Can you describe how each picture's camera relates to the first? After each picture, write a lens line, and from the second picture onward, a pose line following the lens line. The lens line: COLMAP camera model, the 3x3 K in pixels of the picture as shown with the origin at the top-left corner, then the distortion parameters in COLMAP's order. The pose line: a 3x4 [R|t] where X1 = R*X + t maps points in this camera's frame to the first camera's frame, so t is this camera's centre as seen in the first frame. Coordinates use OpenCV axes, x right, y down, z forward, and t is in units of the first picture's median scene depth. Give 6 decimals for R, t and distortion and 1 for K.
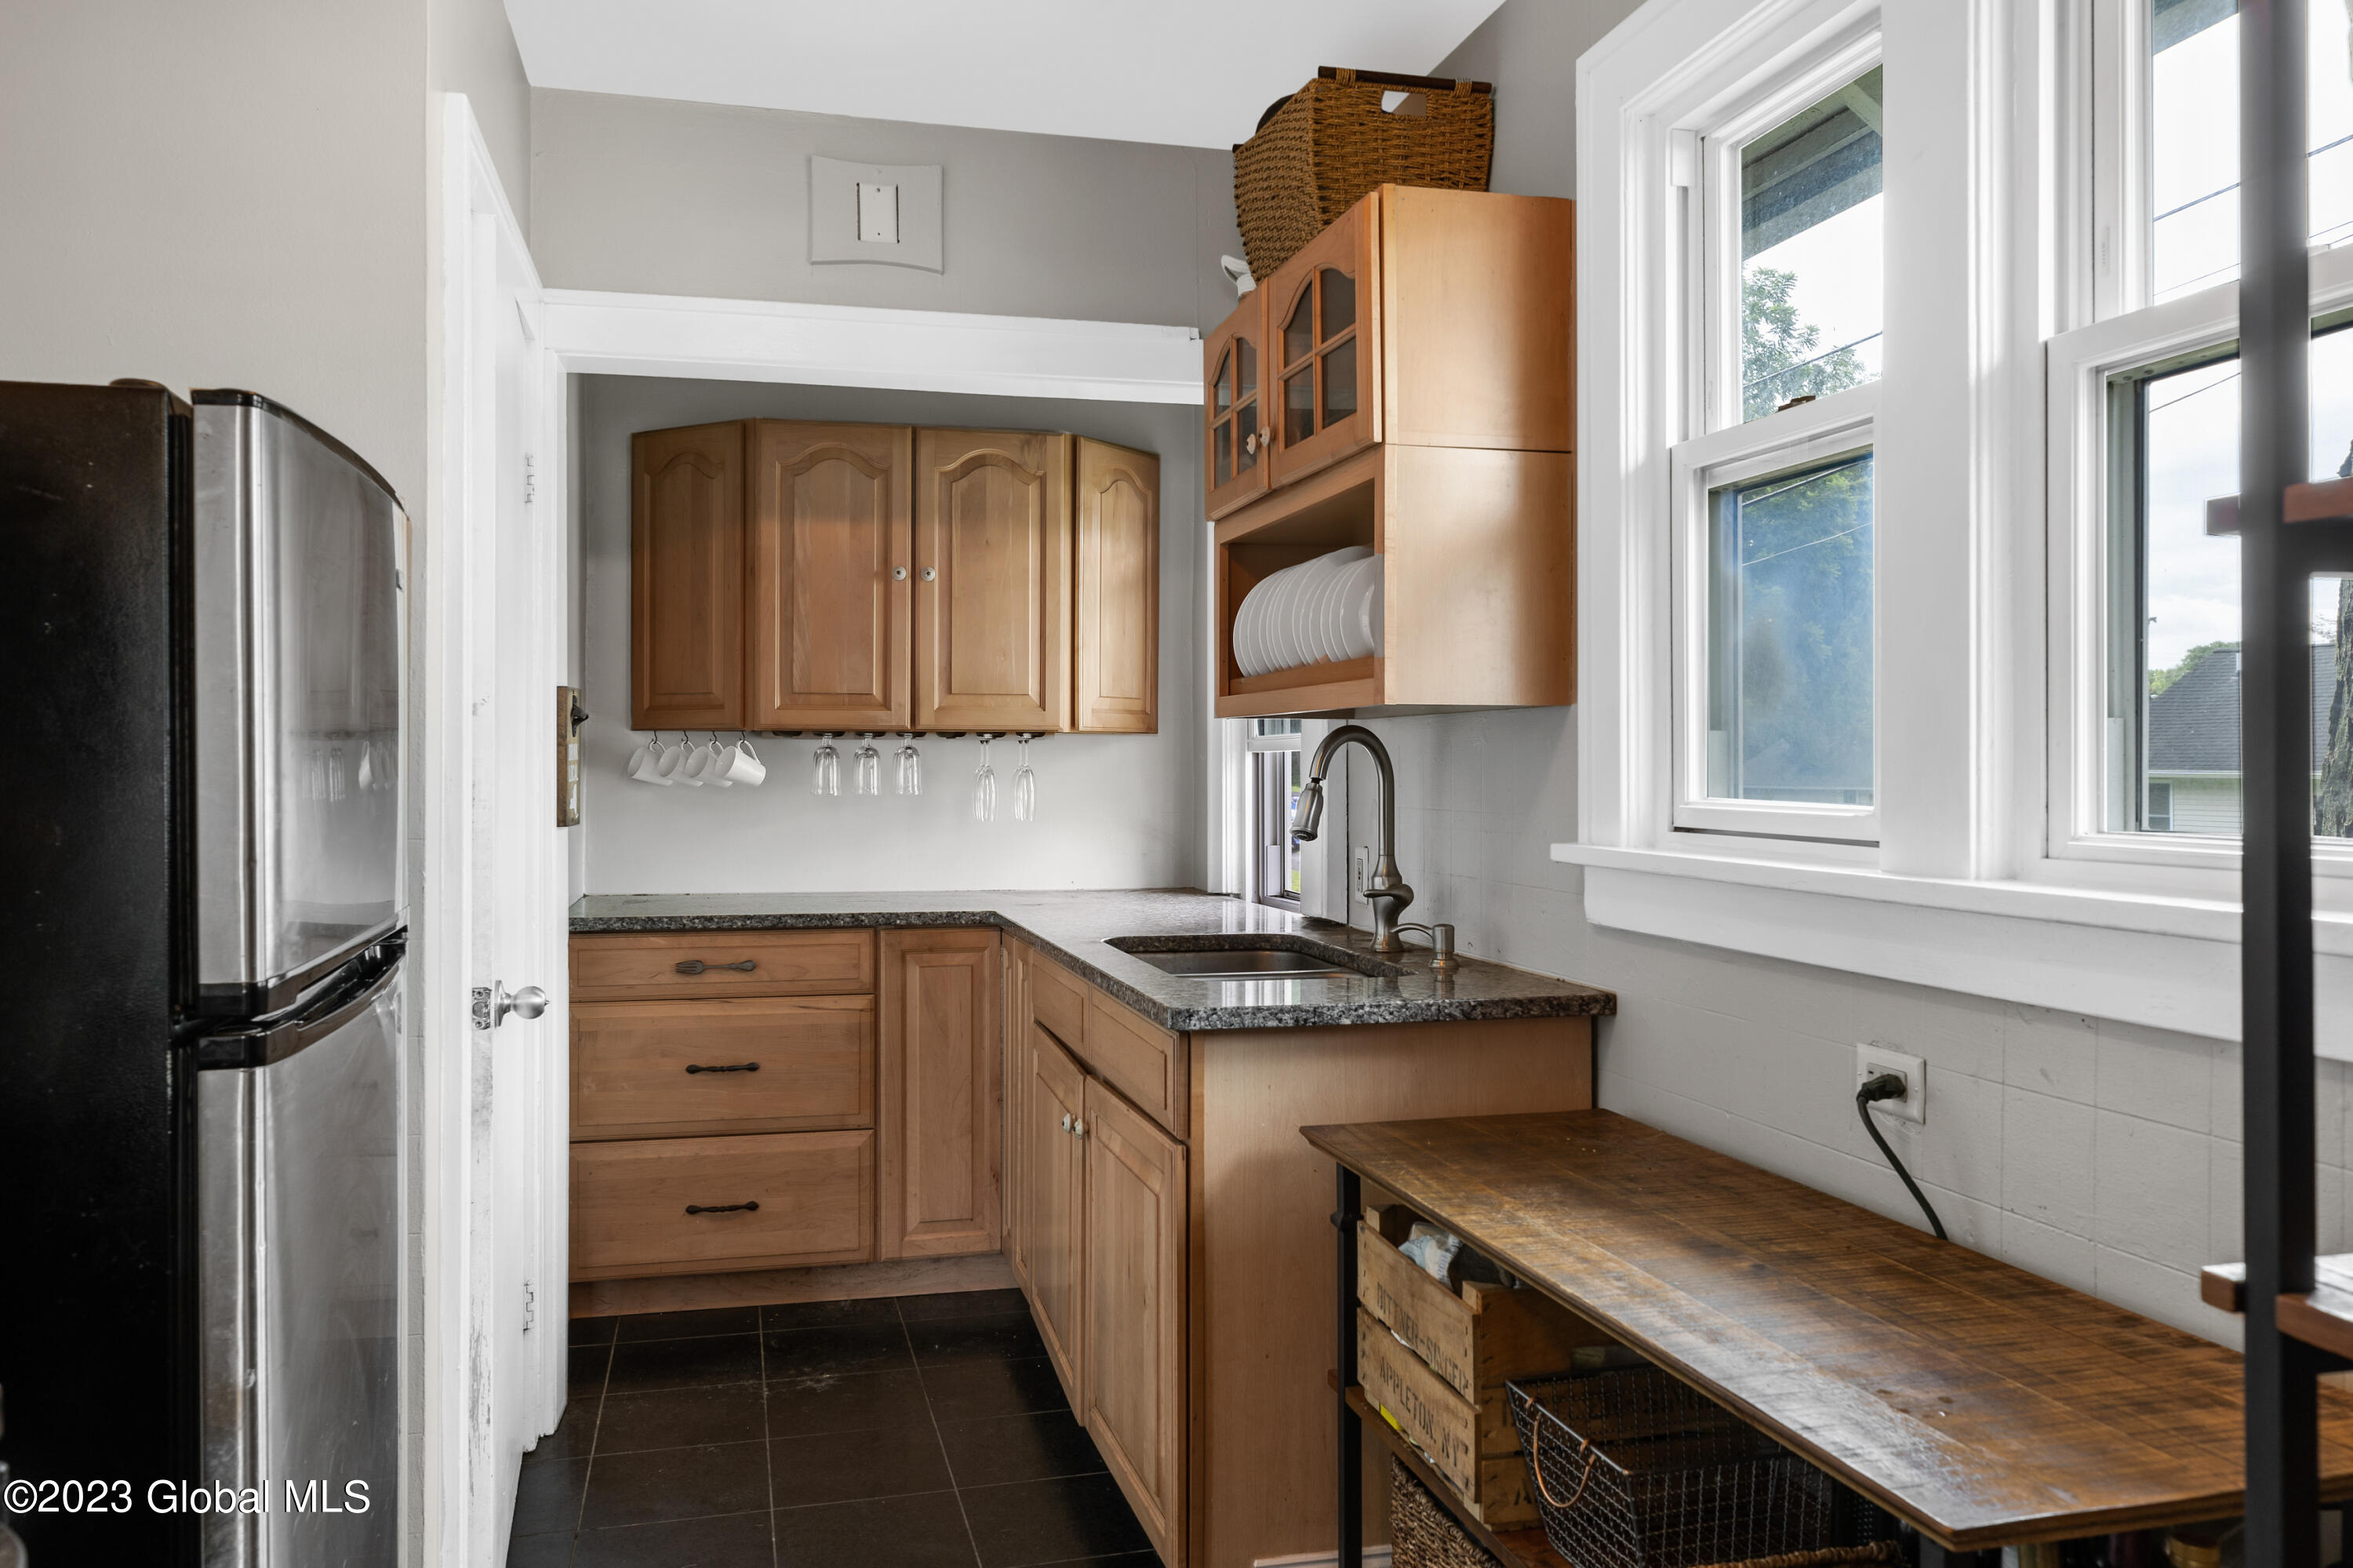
lens RADIAL K [[1780.0, 0, 1184.9], [0, 1780.0, 768.5], [0, 0, 1]] dist [0.003807, -0.003087]
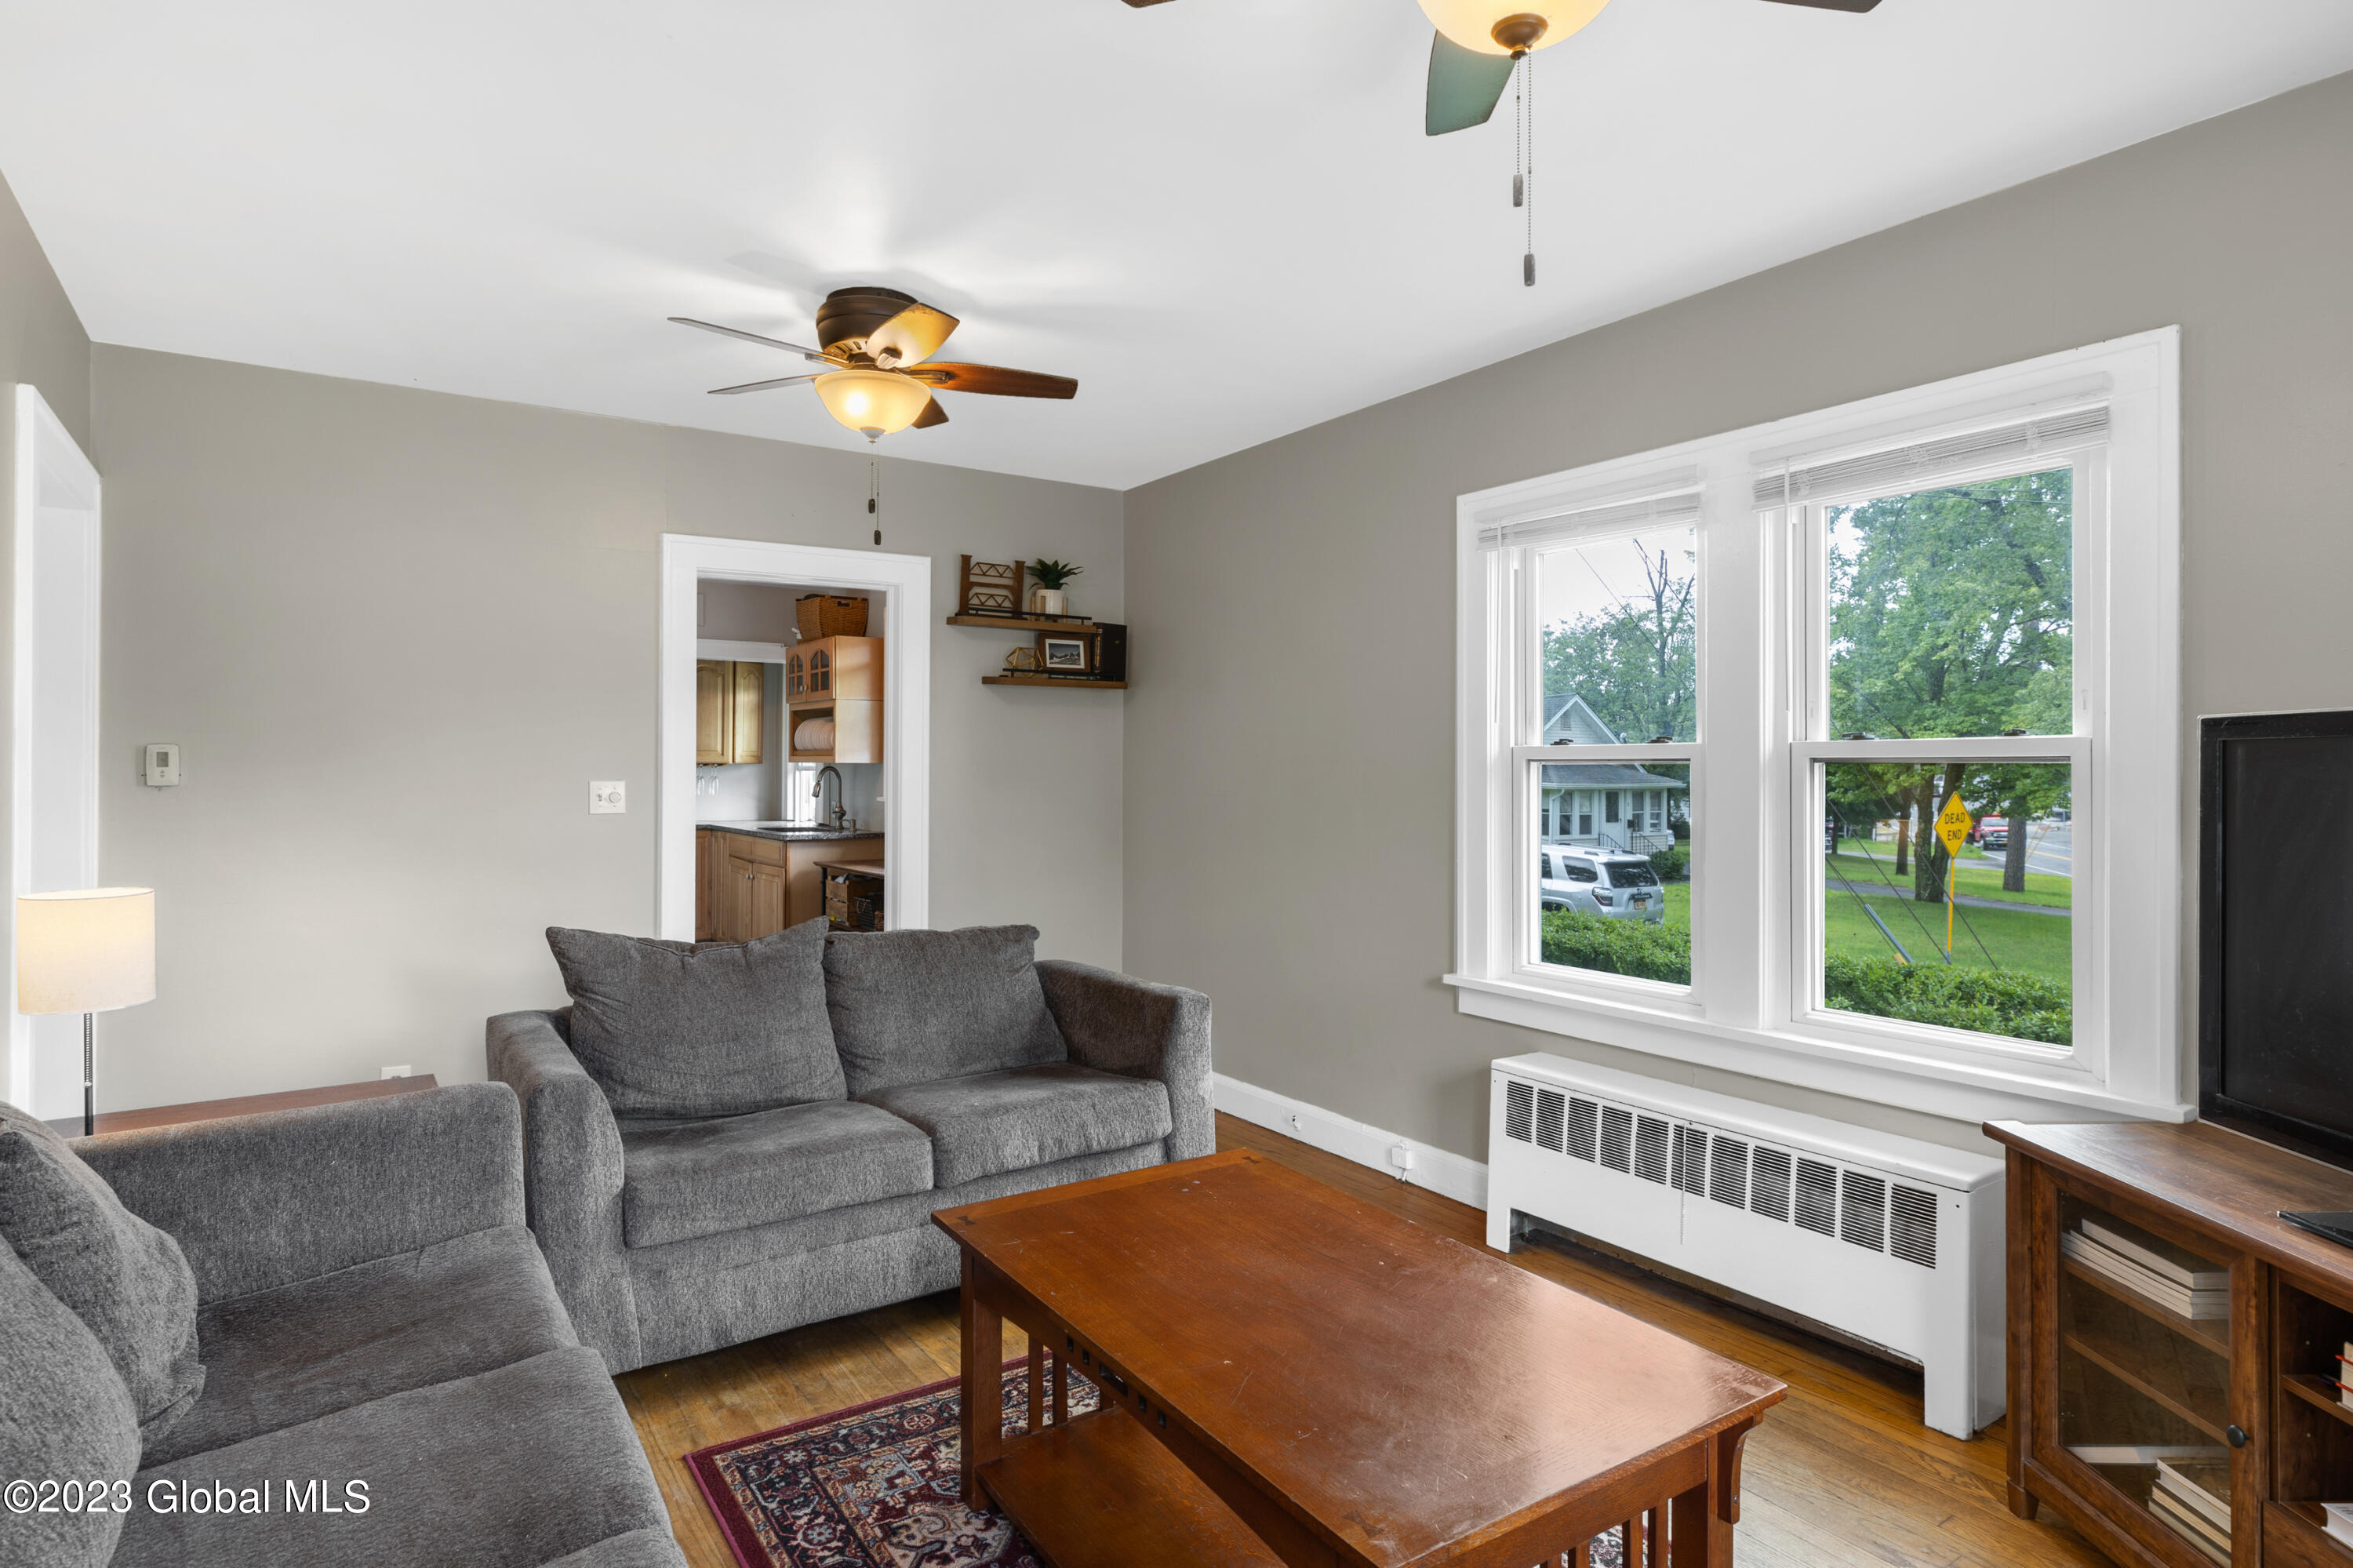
lens RADIAL K [[1334.7, 0, 1167.7], [0, 1334.7, 774.8], [0, 0, 1]] dist [0.004512, 0.002614]
pose [[0.950639, 0.005168, 0.310256, -0.074932], [-0.005449, 0.999985, 0.000037, -0.007442], [-0.310251, -0.001726, 0.950653, -1.428456]]
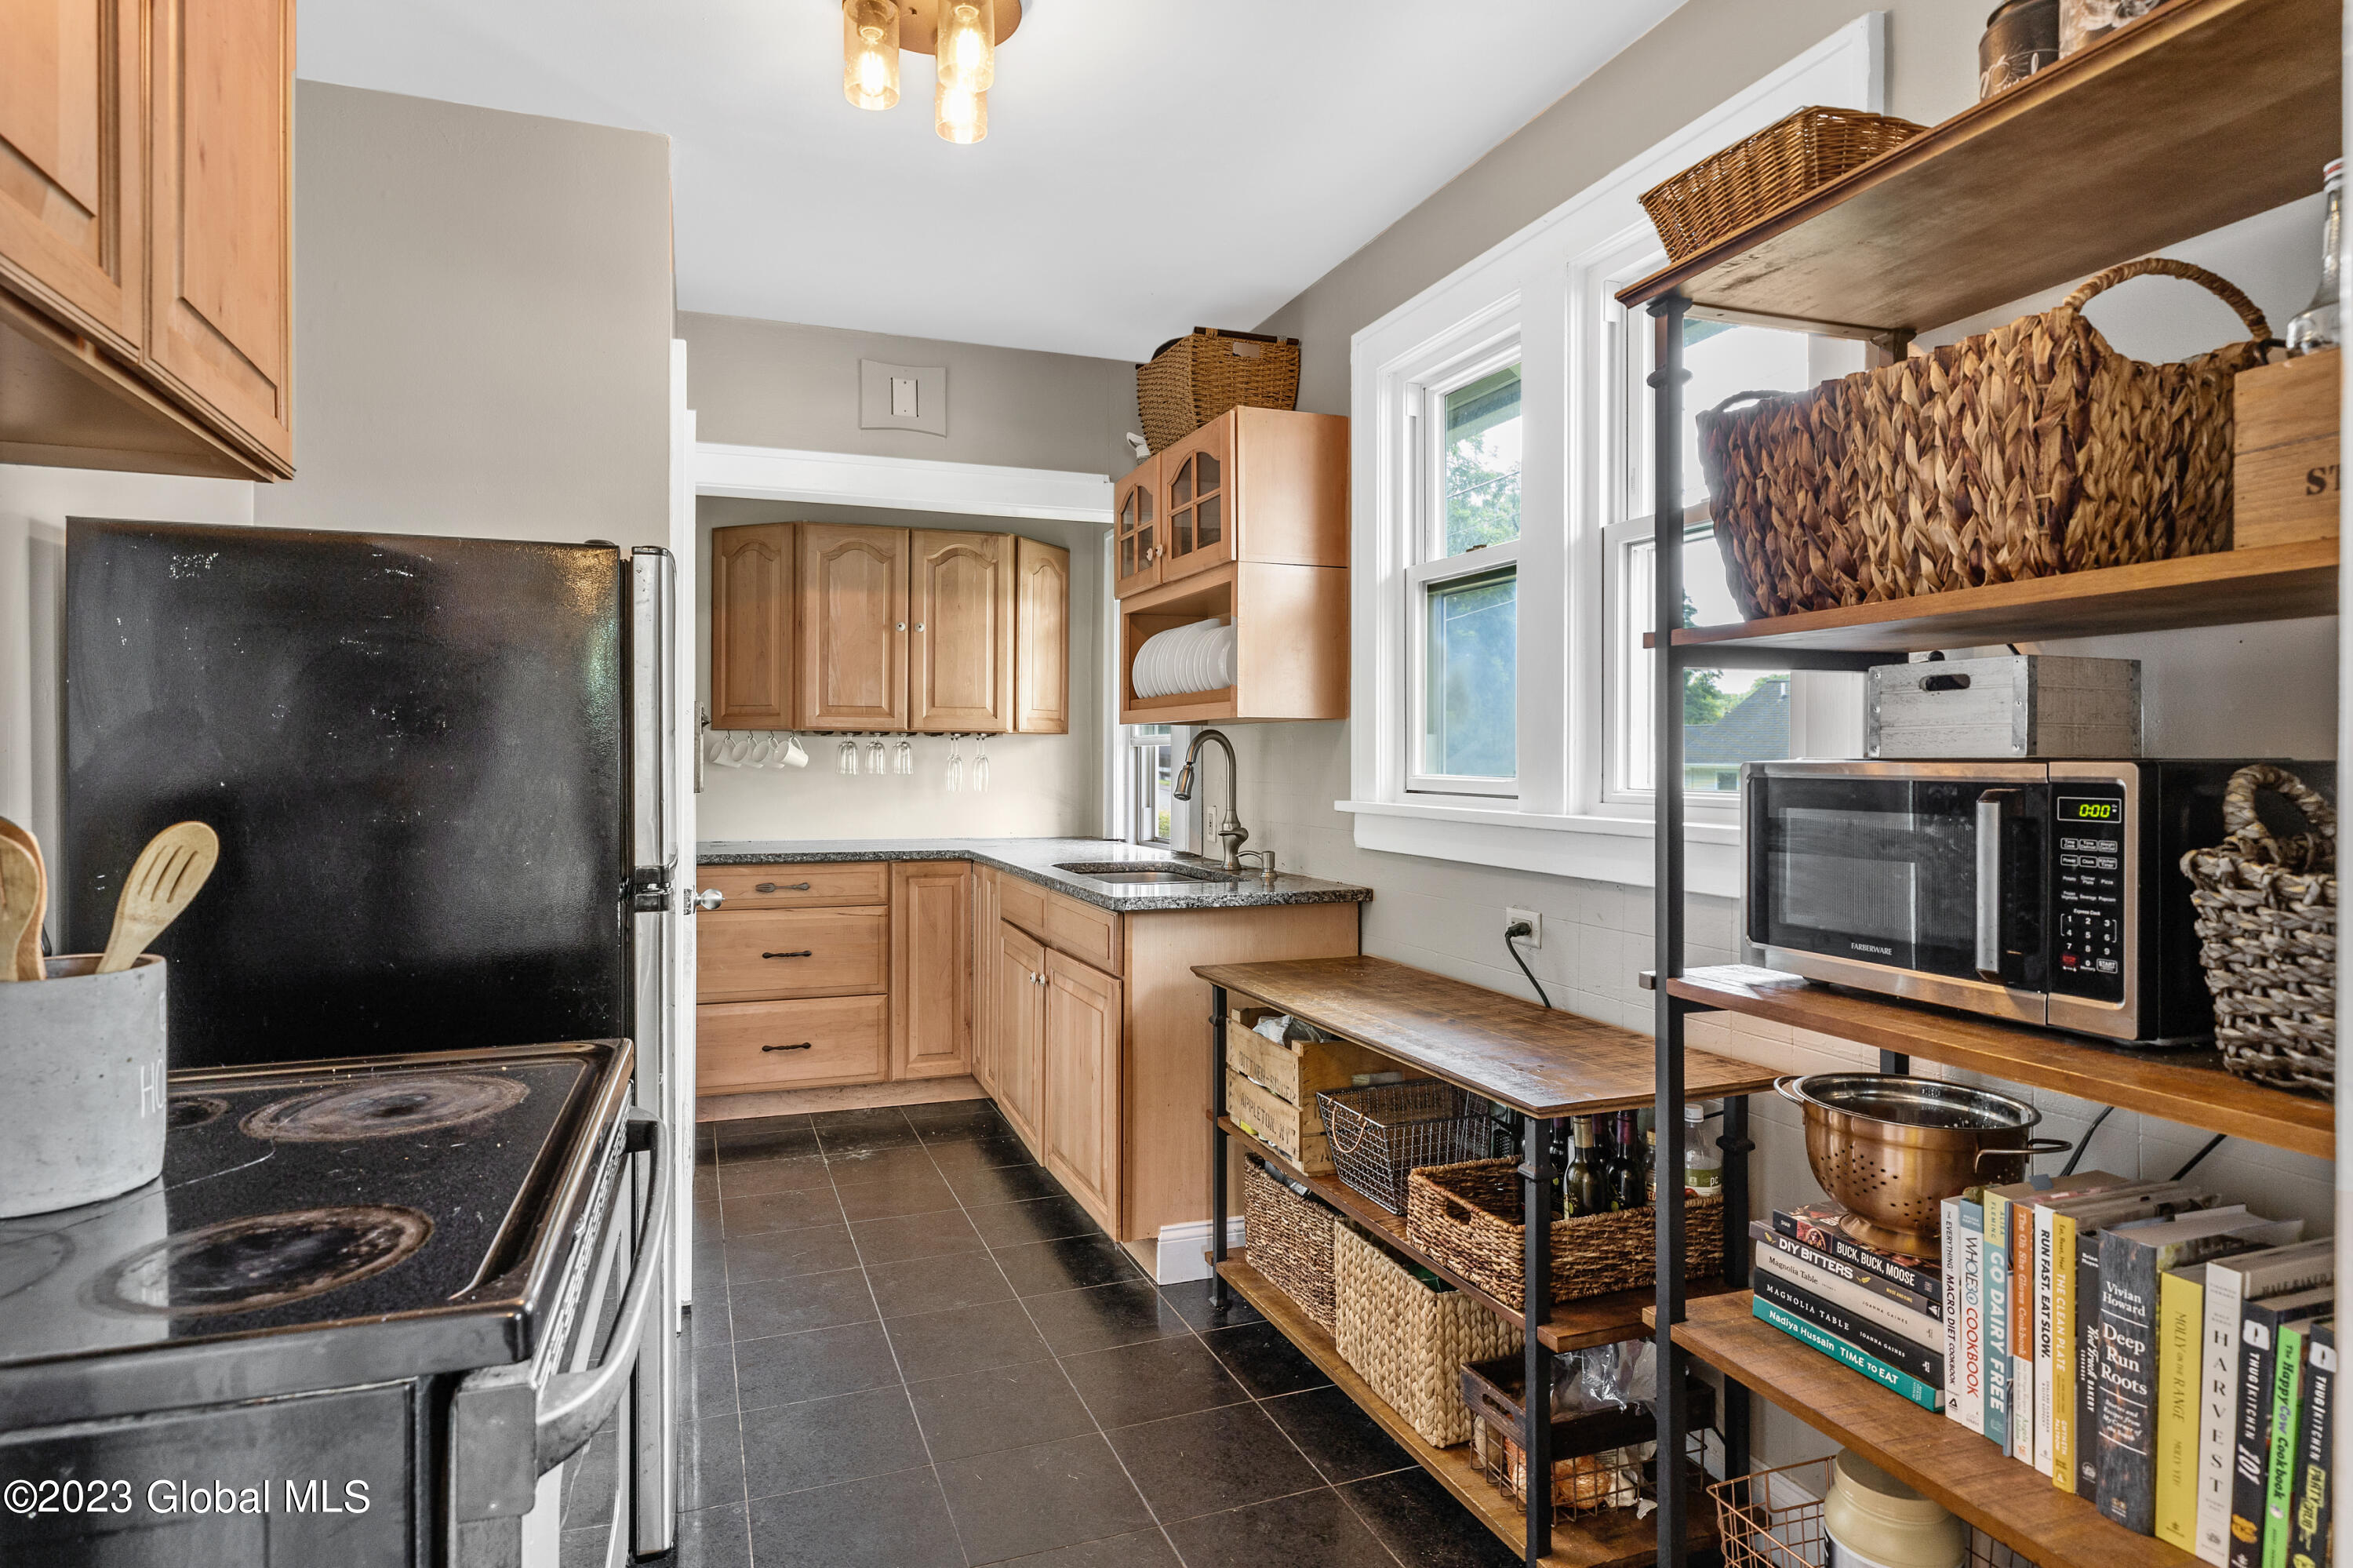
lens RADIAL K [[1334.7, 0, 1182.4], [0, 1334.7, 763.6], [0, 0, 1]] dist [0.004512, 0.002614]
pose [[0.994284, 0.002763, 0.106728, -0.048440], [-0.002999, 0.999993, 0.002048, 0.003354], [-0.106722, -0.002357, 0.994286, -0.160027]]
